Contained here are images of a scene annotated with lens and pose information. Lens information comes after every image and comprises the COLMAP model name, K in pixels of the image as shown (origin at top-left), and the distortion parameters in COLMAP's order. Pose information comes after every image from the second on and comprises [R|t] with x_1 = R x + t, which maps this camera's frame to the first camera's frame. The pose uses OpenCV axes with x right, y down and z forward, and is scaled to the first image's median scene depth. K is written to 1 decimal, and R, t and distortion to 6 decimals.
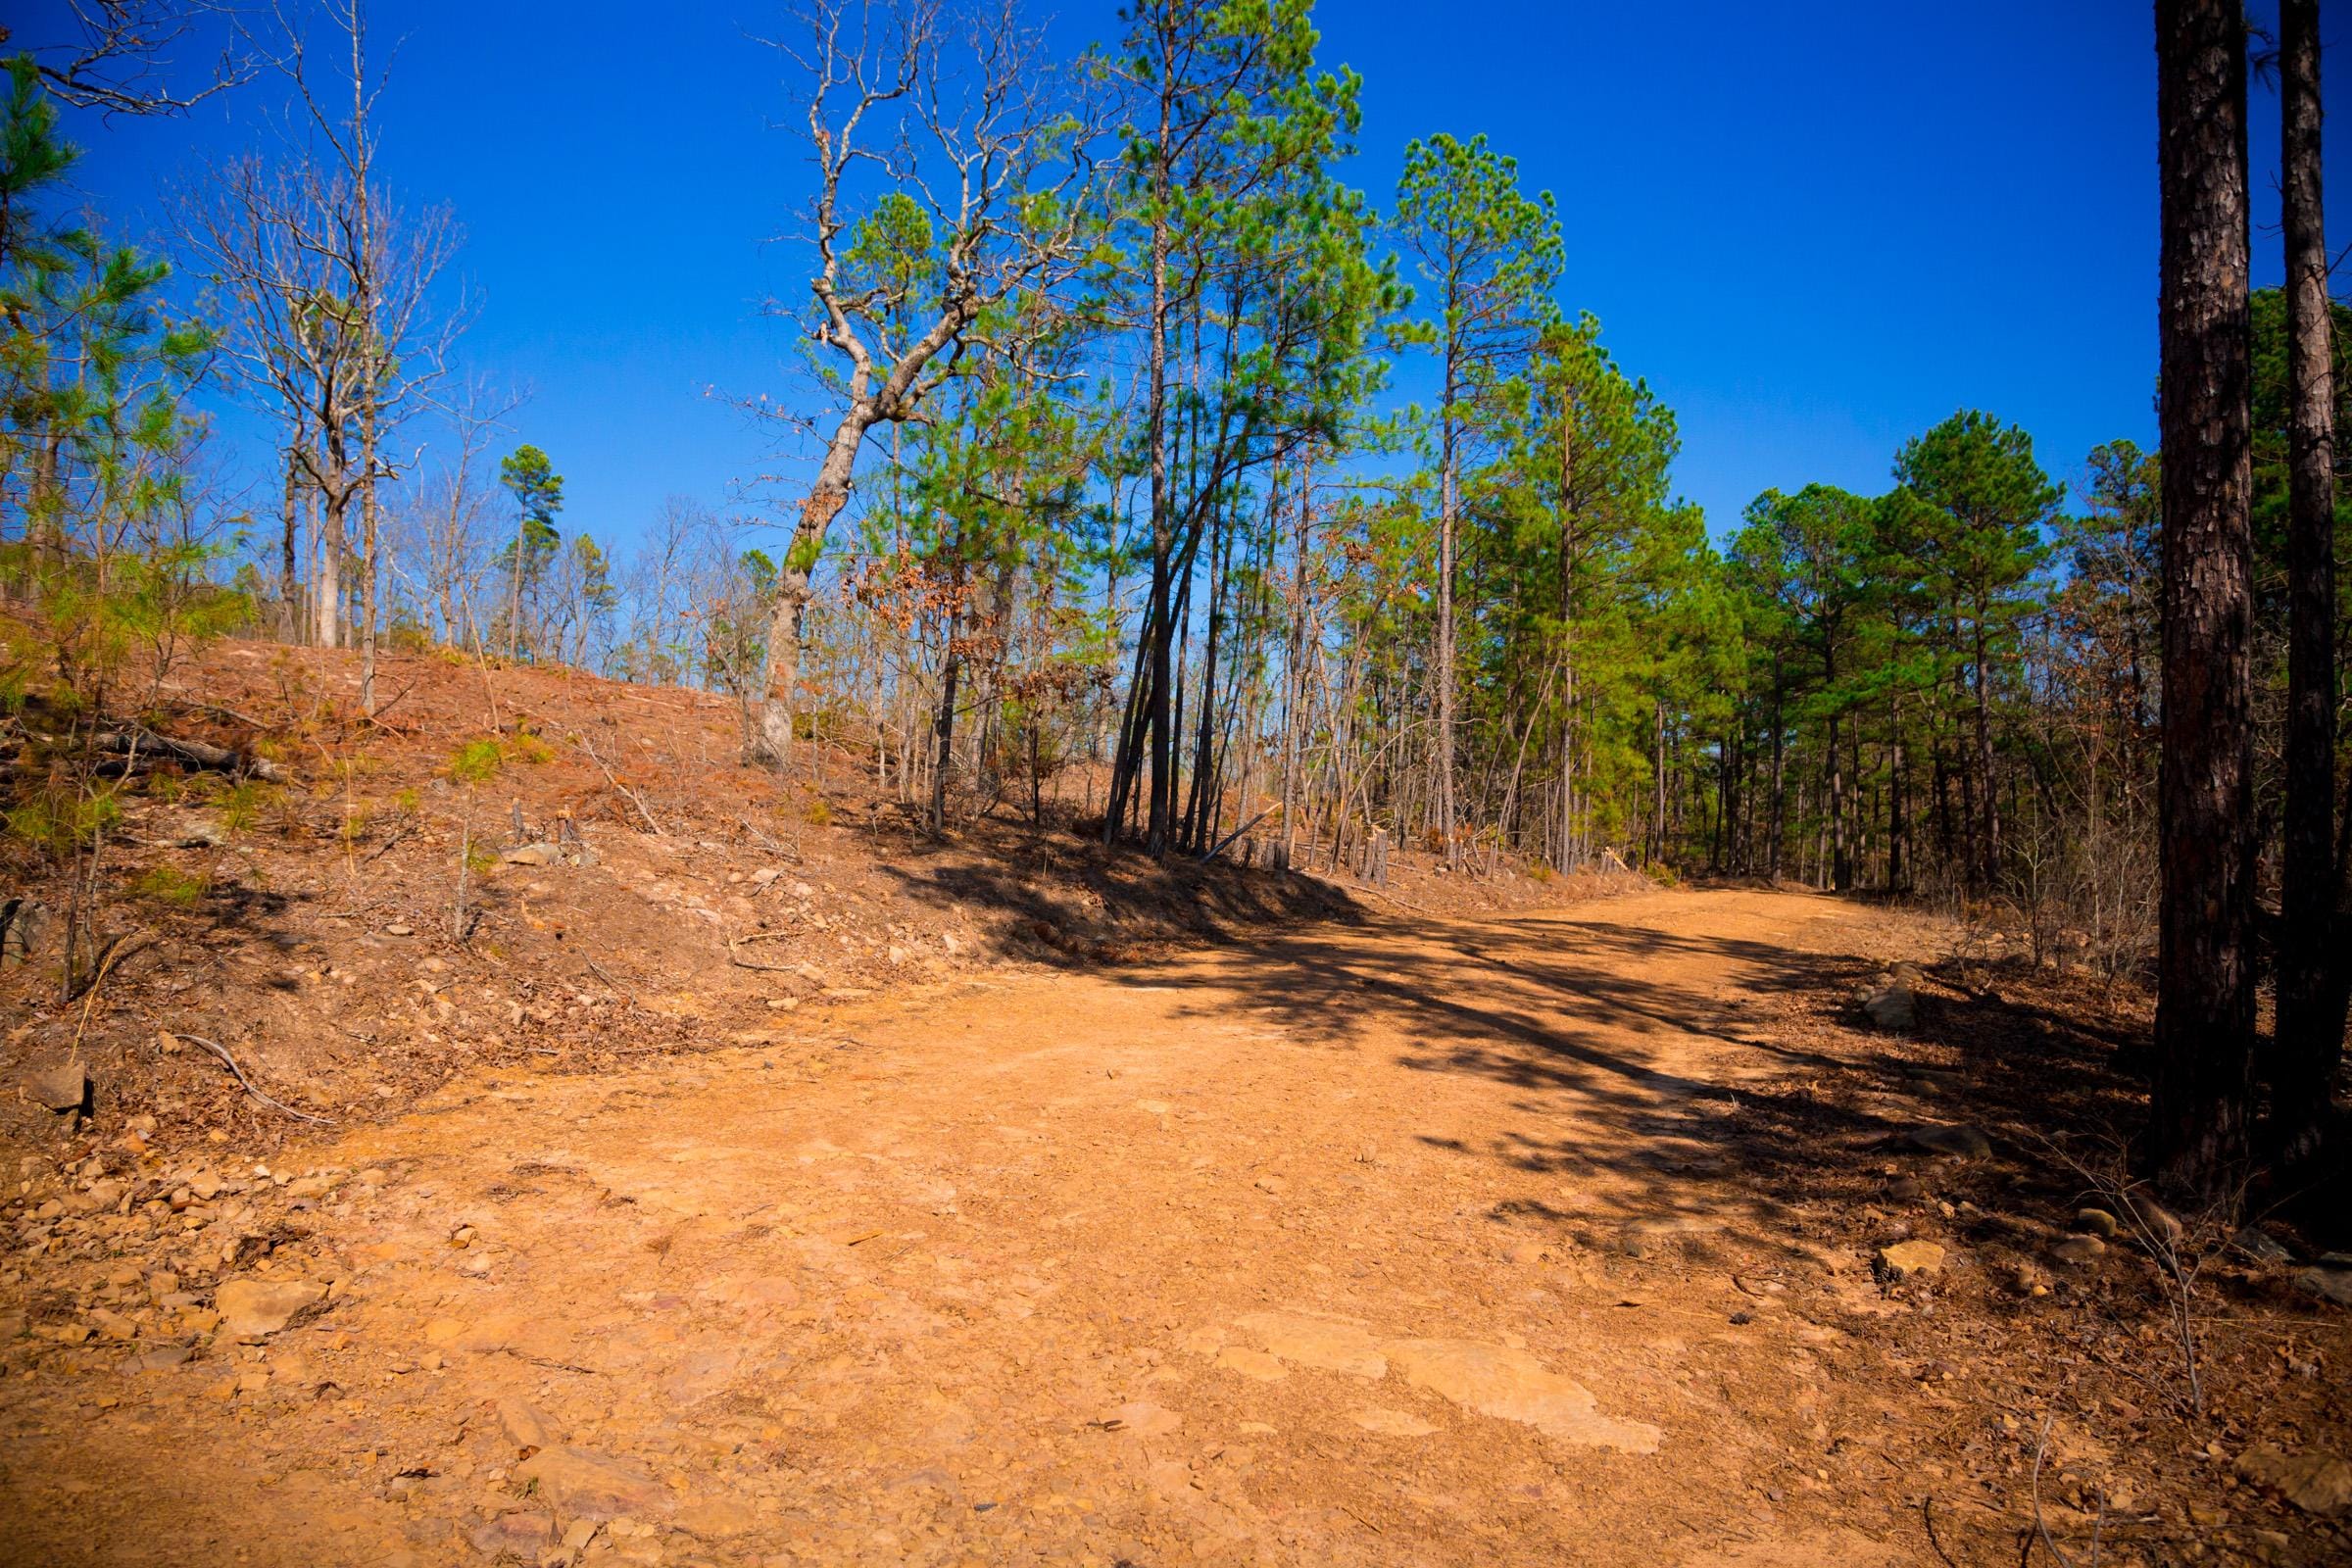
lens RADIAL K [[1609.4, 0, 1167.1], [0, 1609.4, 771.9], [0, 0, 1]] dist [-0.116419, 0.066984]
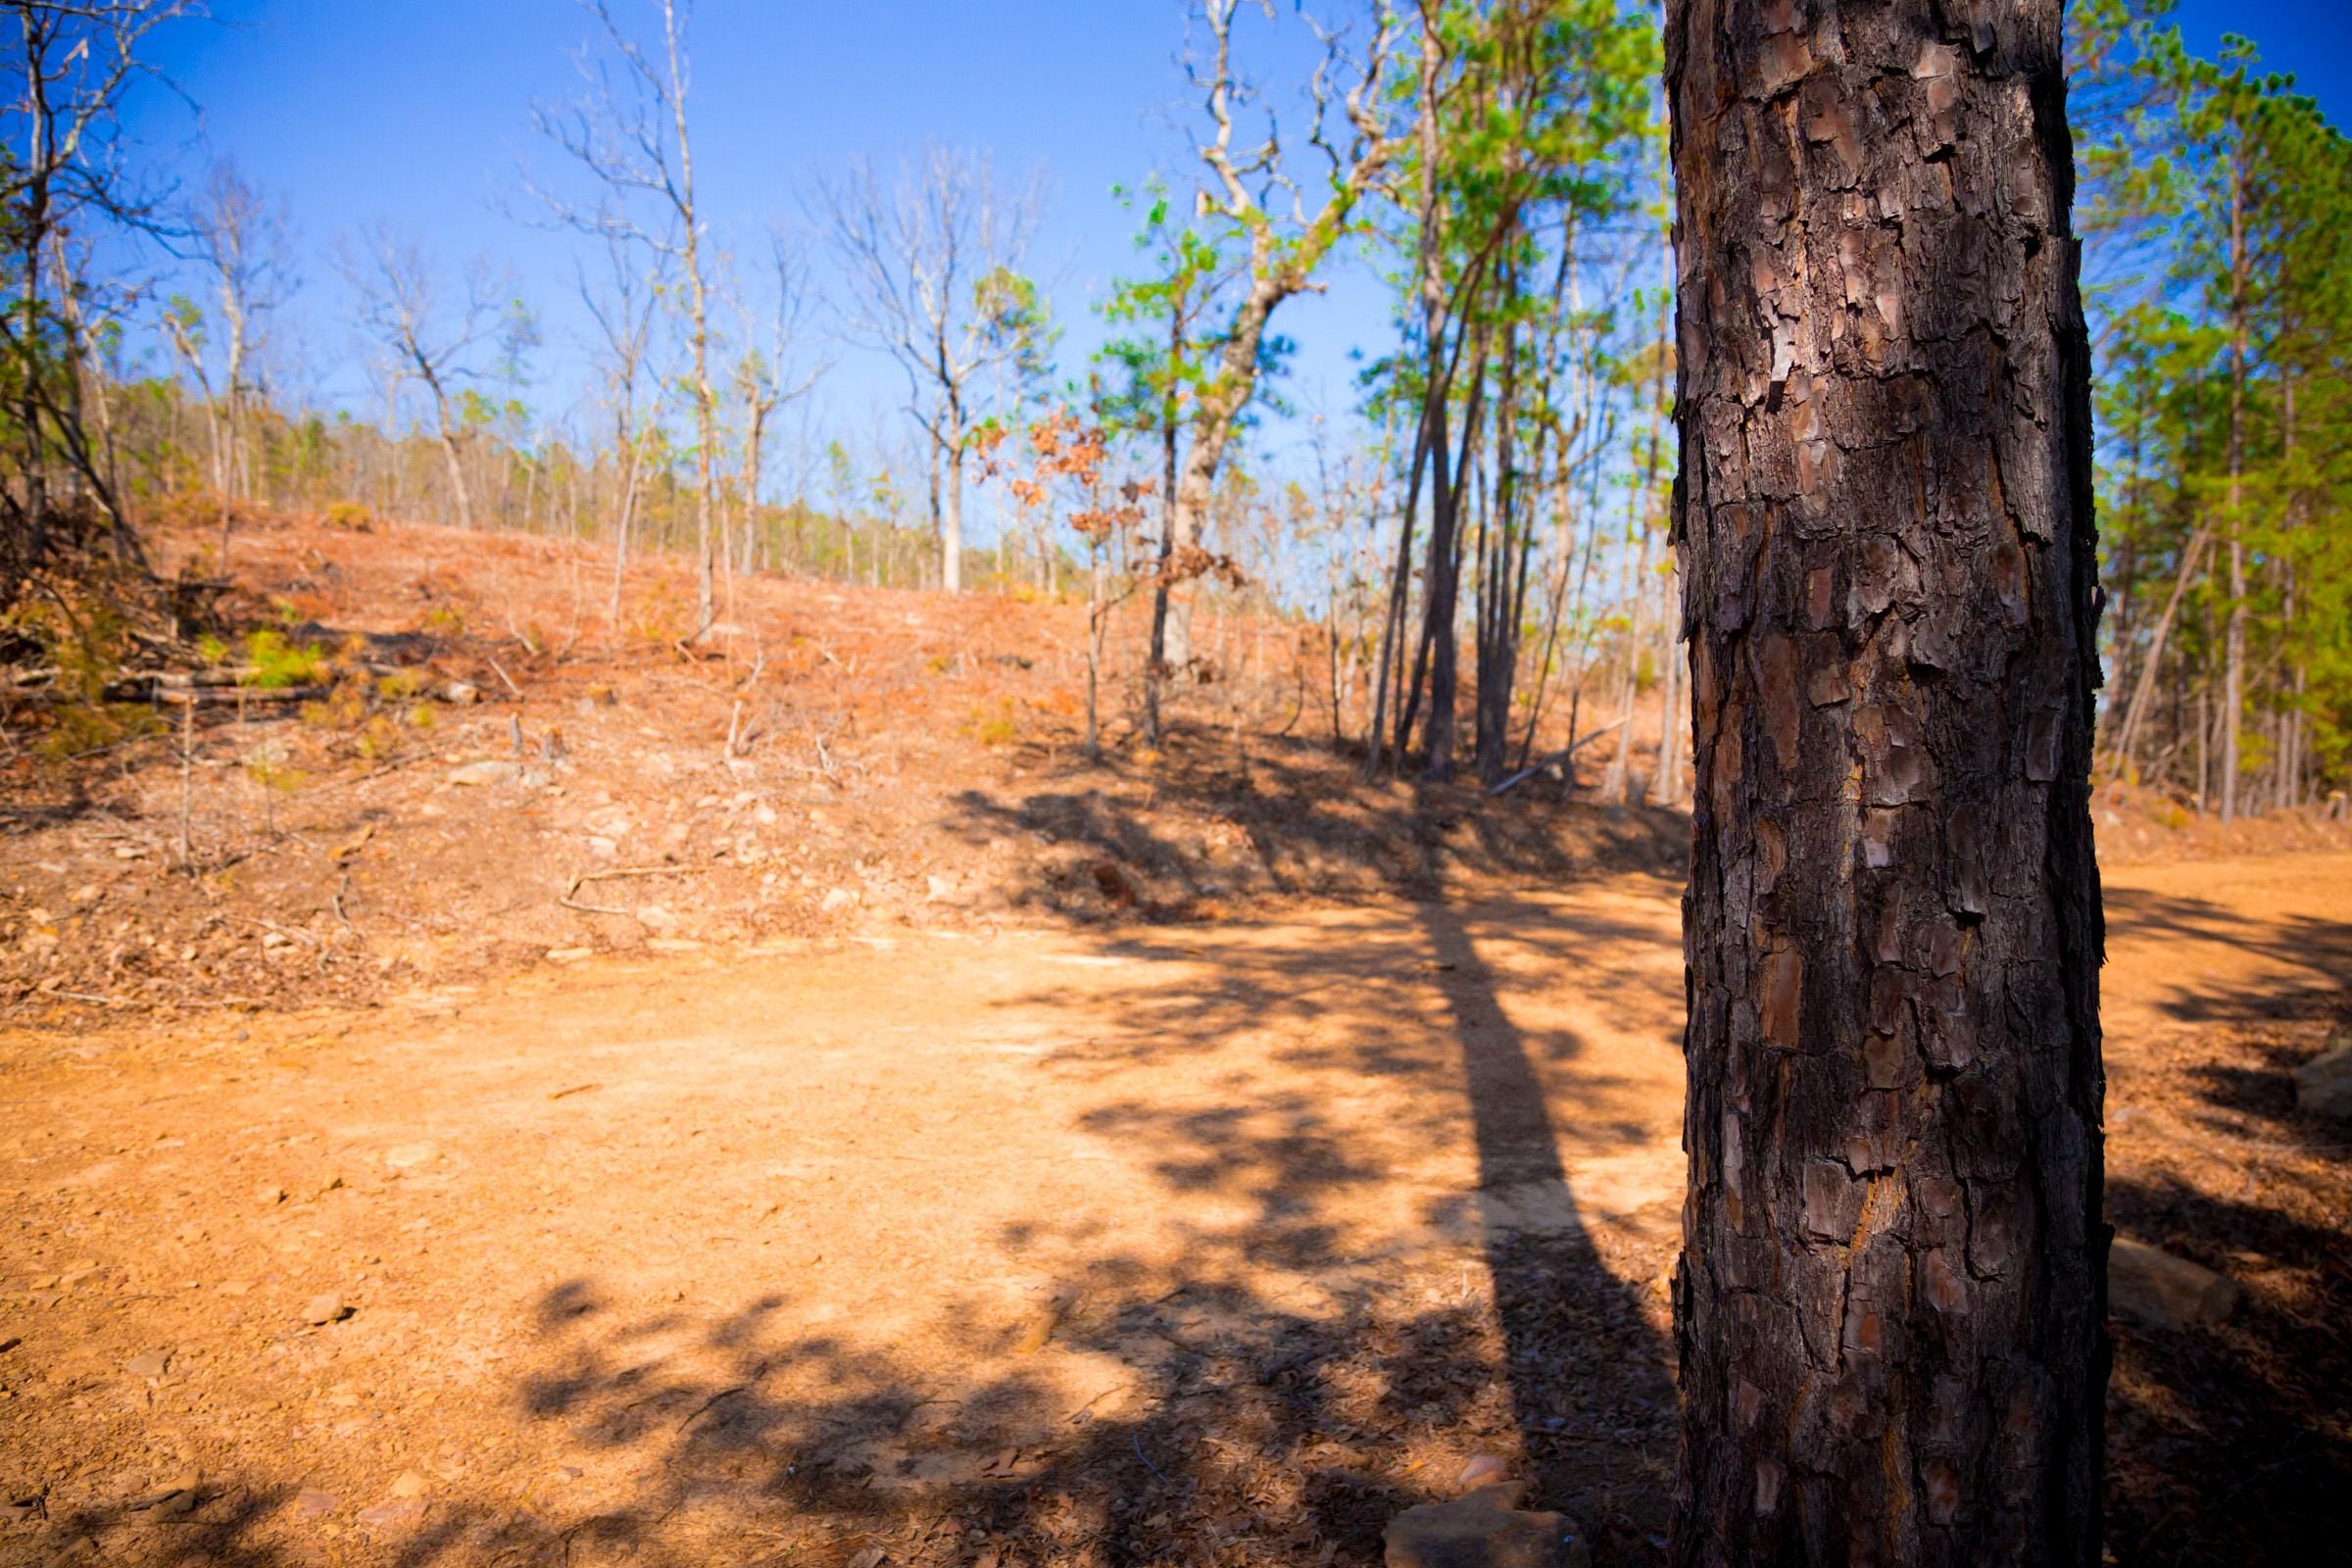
lens RADIAL K [[1631.0, 0, 1108.8], [0, 1631.0, 774.9], [0, 0, 1]] dist [-0.087242, 0.068787]
pose [[0.904886, 0.004552, -0.425629, 0.215902], [0.013091, 0.999172, 0.038519, 0.016738], [0.425452, -0.040427, 0.904078, 0.240026]]
